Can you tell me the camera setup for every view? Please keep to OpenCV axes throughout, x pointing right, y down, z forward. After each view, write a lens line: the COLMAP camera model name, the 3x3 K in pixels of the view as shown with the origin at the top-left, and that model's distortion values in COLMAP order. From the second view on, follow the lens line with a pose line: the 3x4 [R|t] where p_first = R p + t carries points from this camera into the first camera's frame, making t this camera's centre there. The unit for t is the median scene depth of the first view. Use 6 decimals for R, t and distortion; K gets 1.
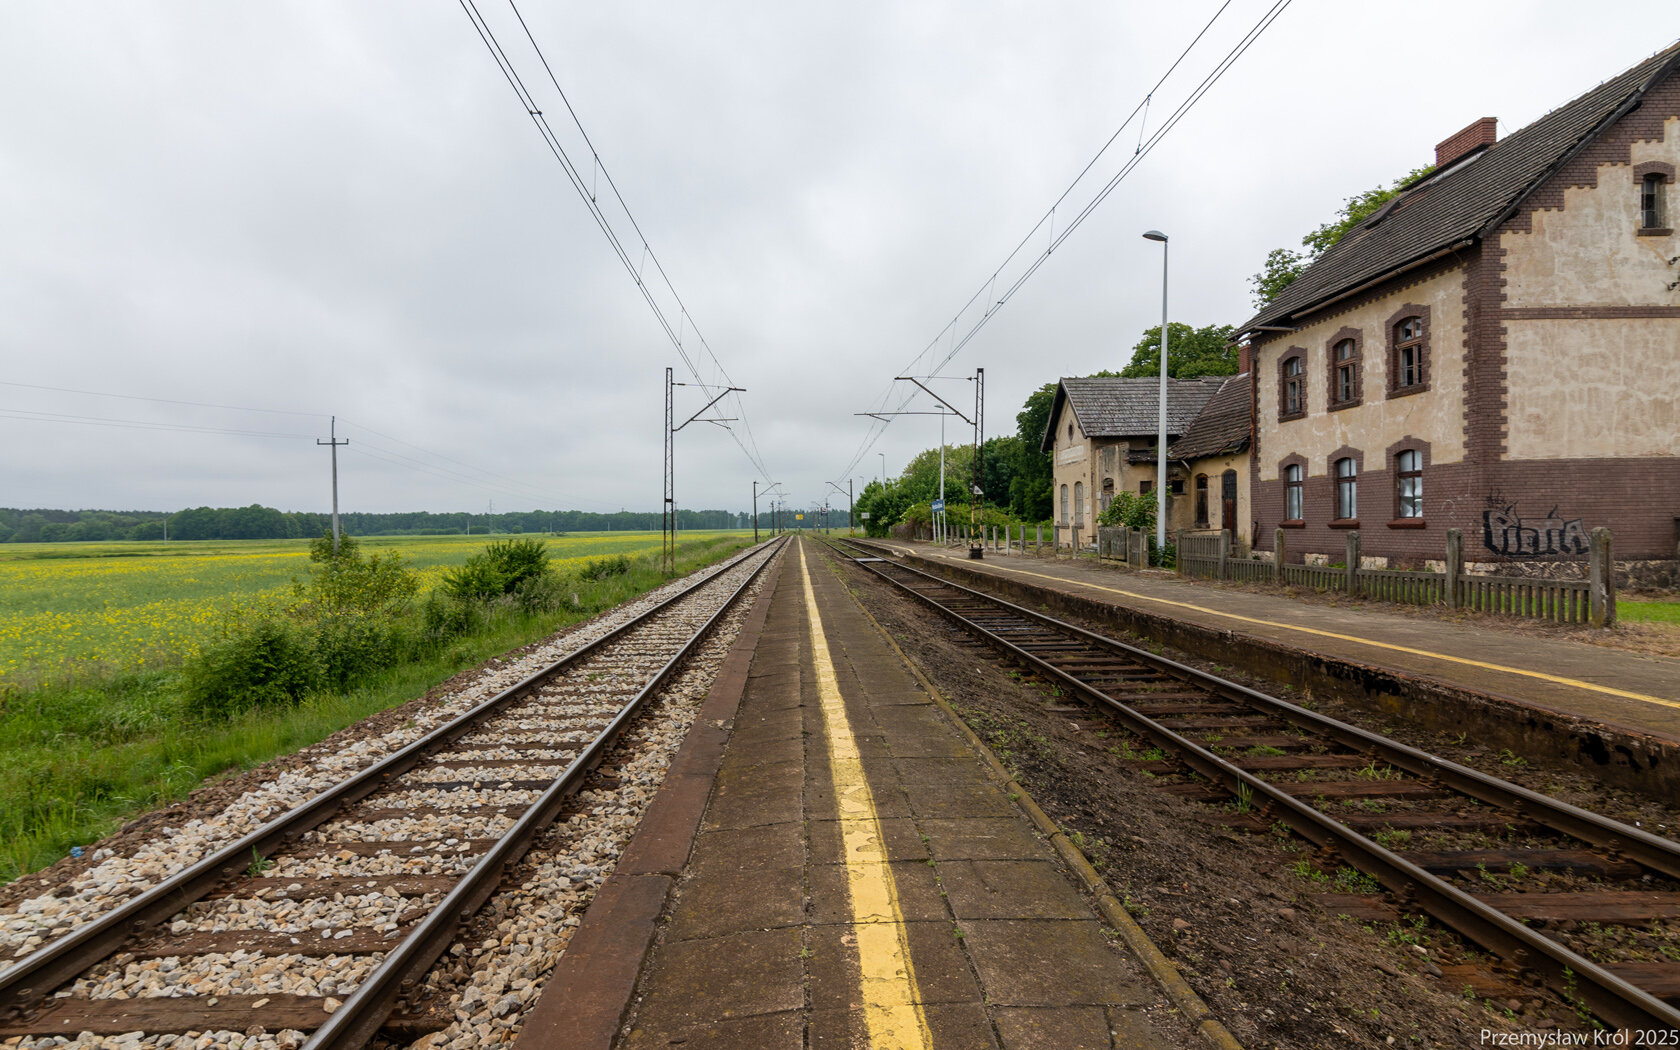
lens RADIAL K [[867.6, 0, 817.7], [0, 867.6, 498.3], [0, 0, 1]] dist [0.015667, 0.000443]
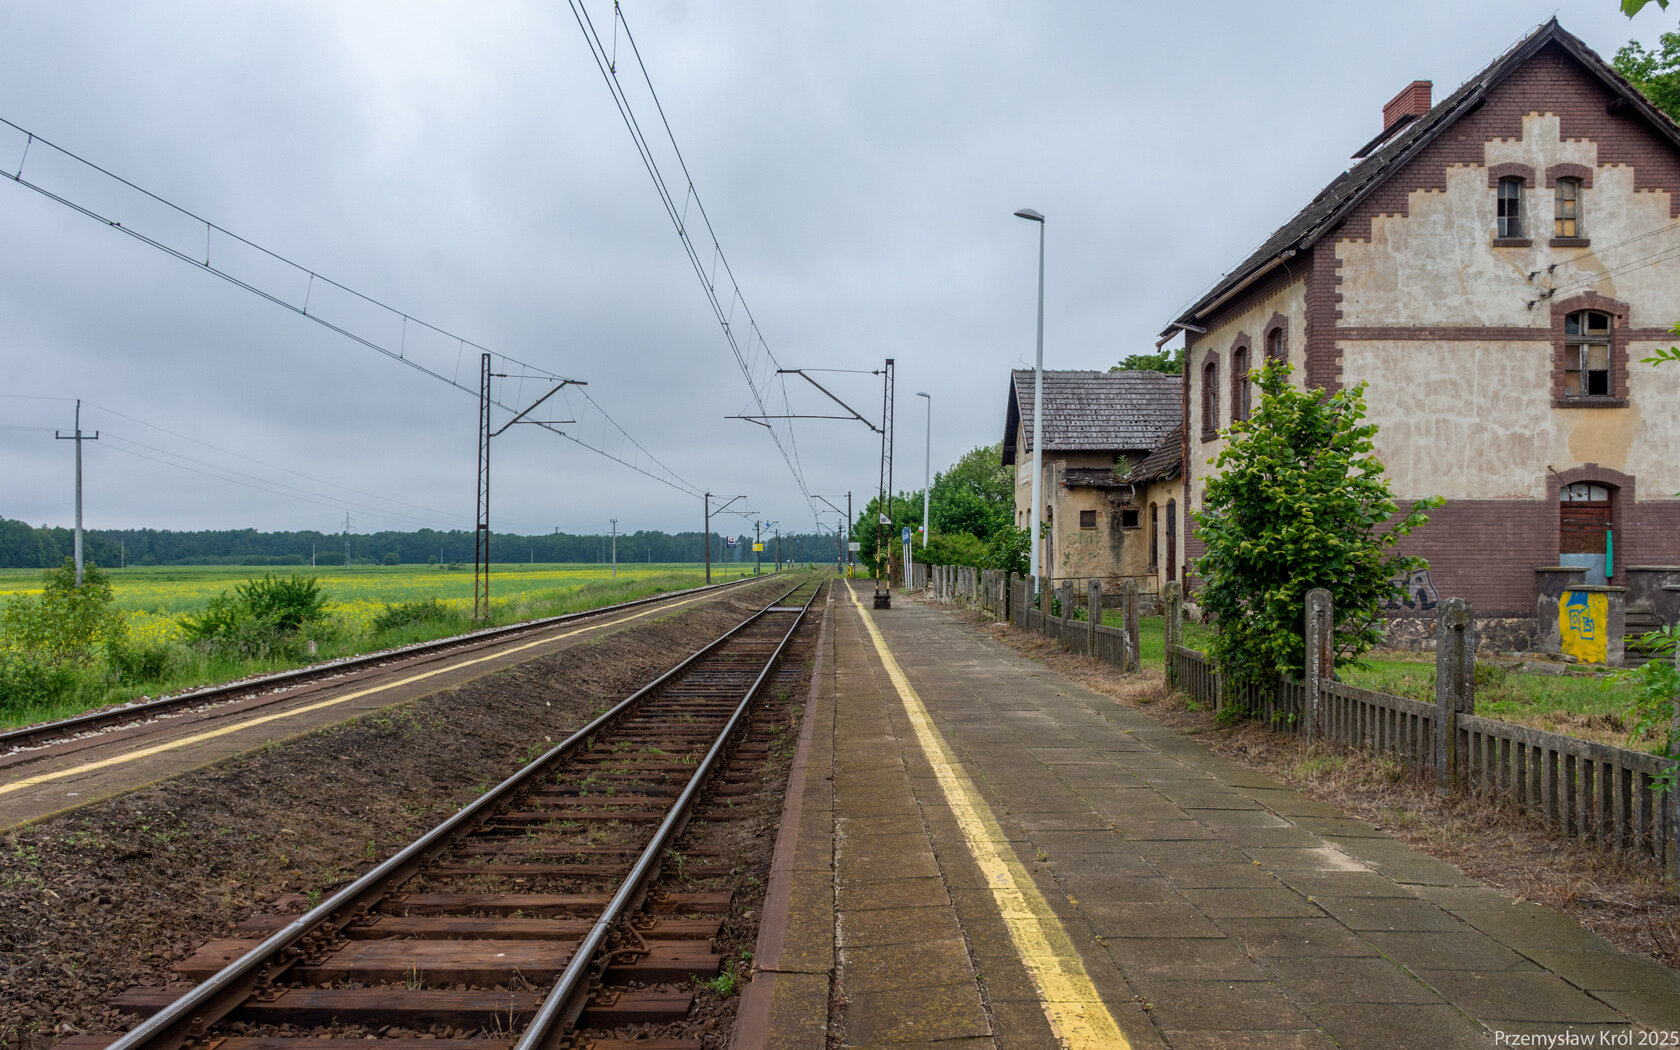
lens RADIAL K [[1366.0, 0, 840.1], [0, 1366.0, 493.1], [0, 0, 1]] dist [0.000889, -0.001709]
pose [[0.999692, 0.013054, -0.021129, 0.314225], [-0.013394, 0.999782, -0.016021, -0.022615], [0.020915, 0.016299, 0.999648, -0.367082]]
